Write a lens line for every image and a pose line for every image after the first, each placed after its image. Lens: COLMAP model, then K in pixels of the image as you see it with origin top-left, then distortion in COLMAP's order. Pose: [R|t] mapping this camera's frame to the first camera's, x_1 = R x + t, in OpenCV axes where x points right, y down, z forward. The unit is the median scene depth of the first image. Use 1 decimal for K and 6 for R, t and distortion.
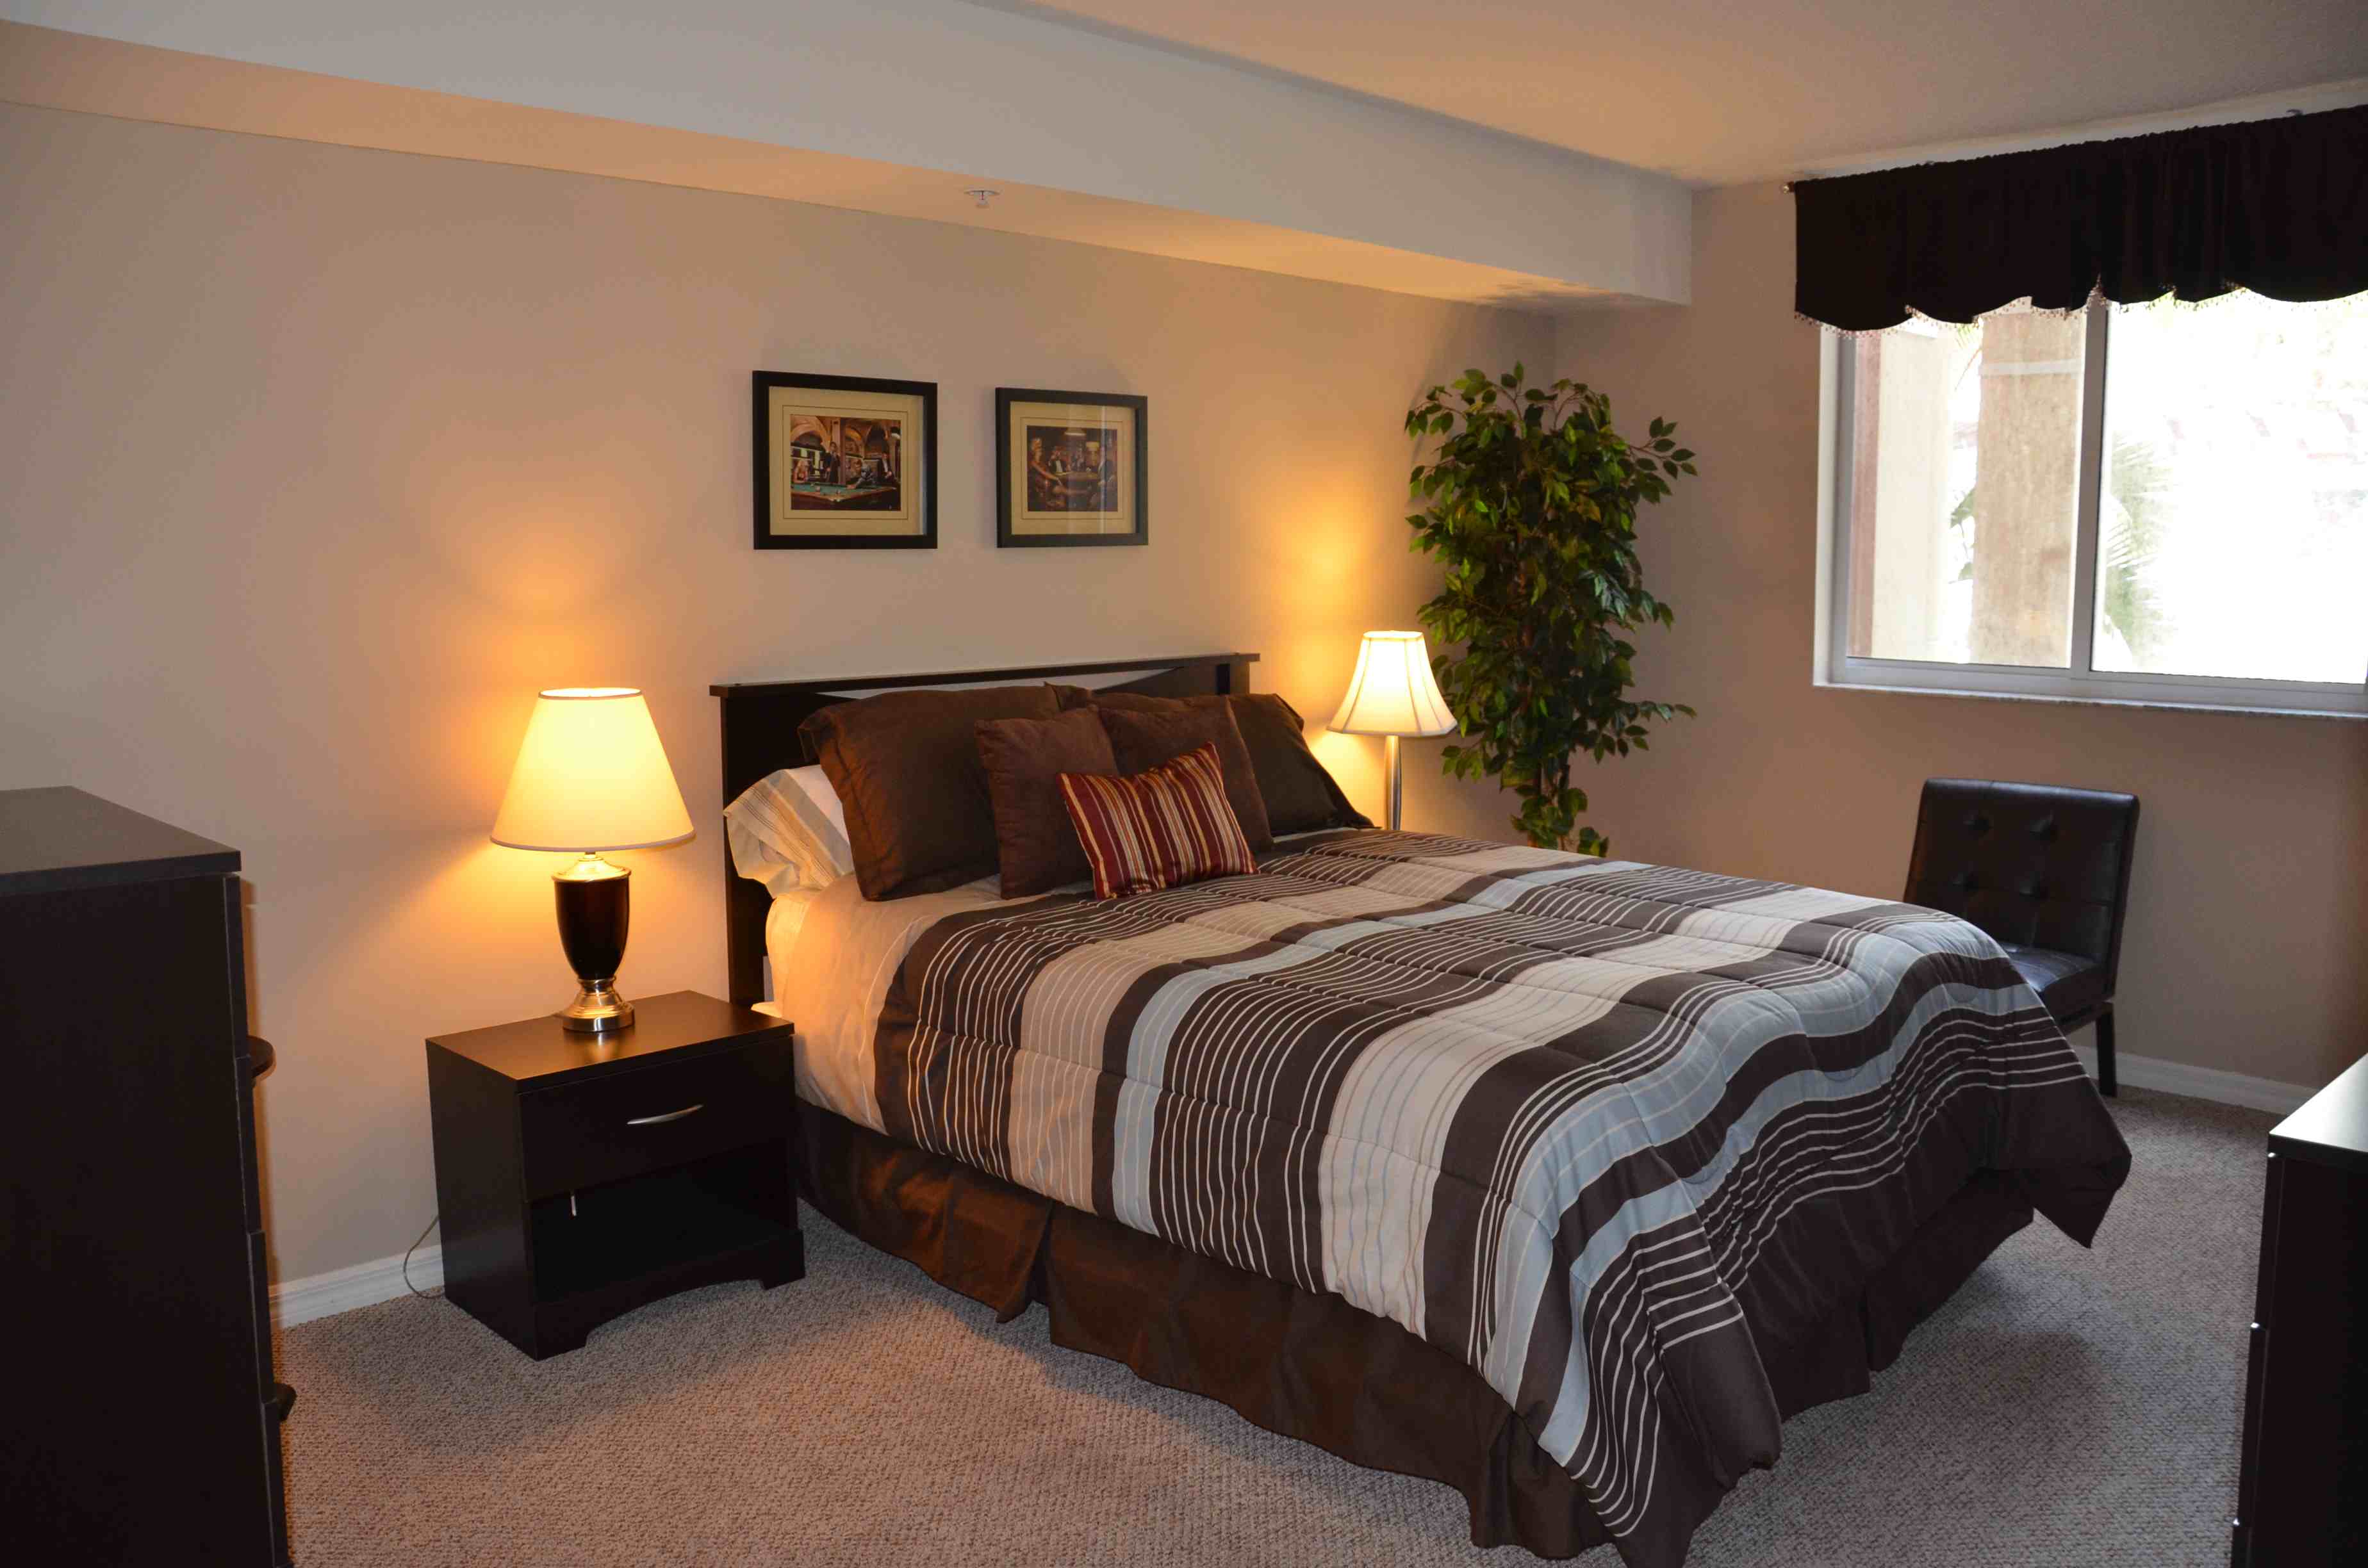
lens RADIAL K [[1849.4, 0, 1178.0], [0, 1849.4, 780.6], [0, 0, 1]] dist [-0.094117, -0.002178]
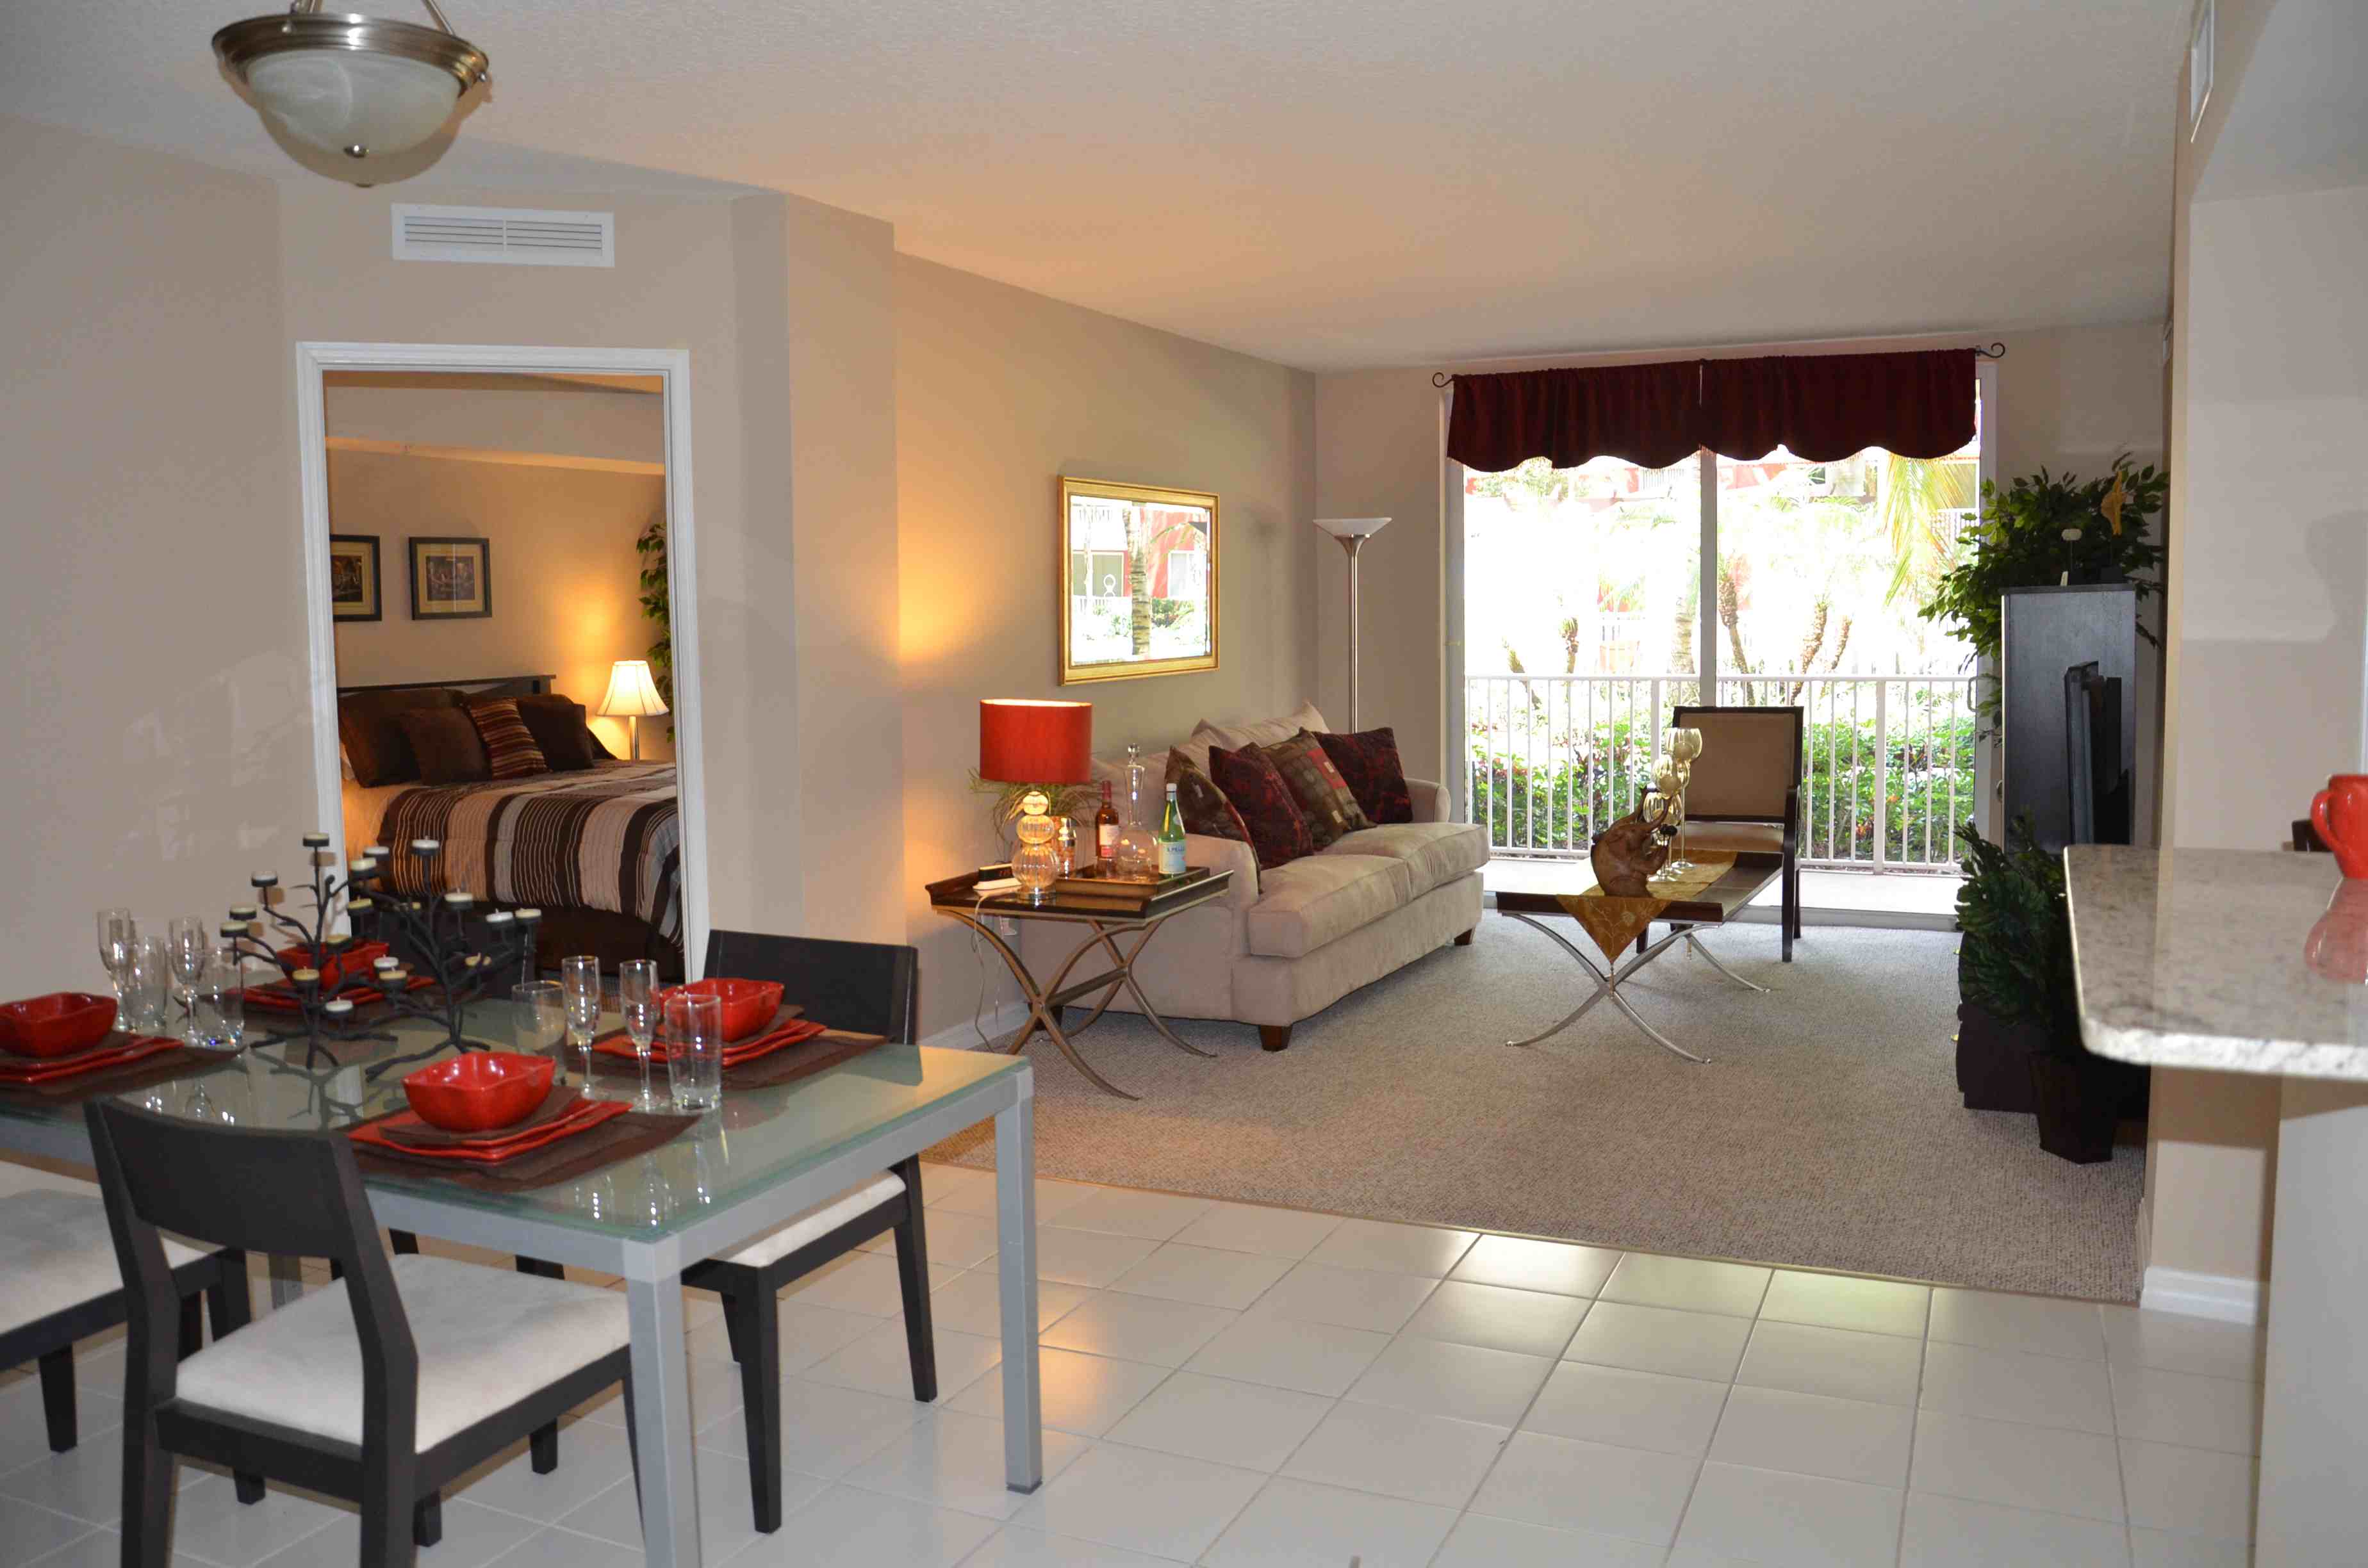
lens RADIAL K [[1849.4, 0, 1186.7], [0, 1849.4, 782.4], [0, 0, 1]] dist [-0.094117, -0.002178]
pose [[0.935921, -0.042161, 0.349677, -0.011053], [0.052861, 0.998379, -0.021108, 0.125698], [-0.348220, 0.038240, 0.936633, -1.047062]]
